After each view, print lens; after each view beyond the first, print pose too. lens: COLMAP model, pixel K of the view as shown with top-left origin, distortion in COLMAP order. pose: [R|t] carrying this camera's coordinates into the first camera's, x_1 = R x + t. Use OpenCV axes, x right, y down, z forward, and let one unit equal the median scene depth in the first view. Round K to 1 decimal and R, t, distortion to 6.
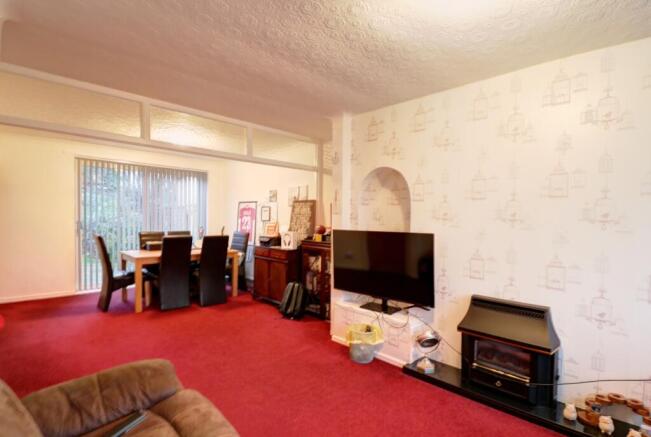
lens RADIAL K [[325.0, 0, 337.7], [0, 325.0, 224.3], [0, 0, 1]] dist [-0.004073, -0.000822]
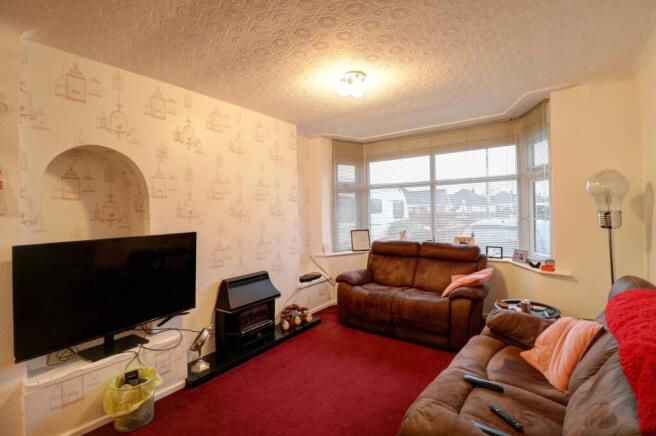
lens RADIAL K [[313.9, 0, 328.5], [0, 313.9, 211.8], [0, 0, 1]] dist [-0.001601, -0.003562]
pose [[-0.149883, -0.011295, 0.988639, -0.650345], [0.040971, 0.999005, 0.017625, -0.030081], [-0.987854, 0.043148, -0.149271, 0.677421]]
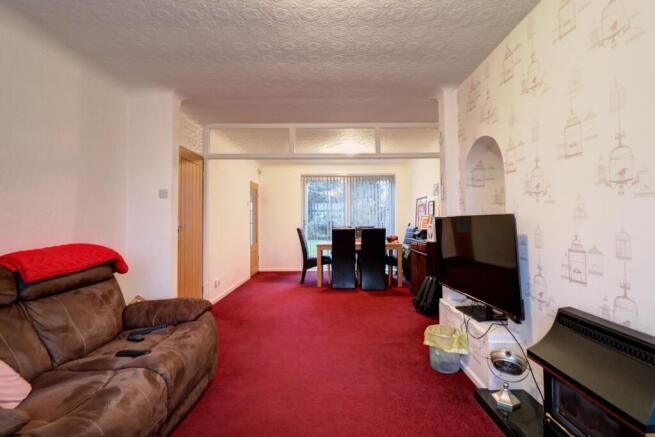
lens RADIAL K [[313.4, 0, 332.8], [0, 313.4, 213.0], [0, 0, 1]] dist [-0.001601, -0.003562]
pose [[0.704032, -0.038615, -0.709118, 0.463207], [0.003441, 0.998694, -0.050968, 0.055448], [0.710160, 0.033443, 0.703245, 0.212707]]
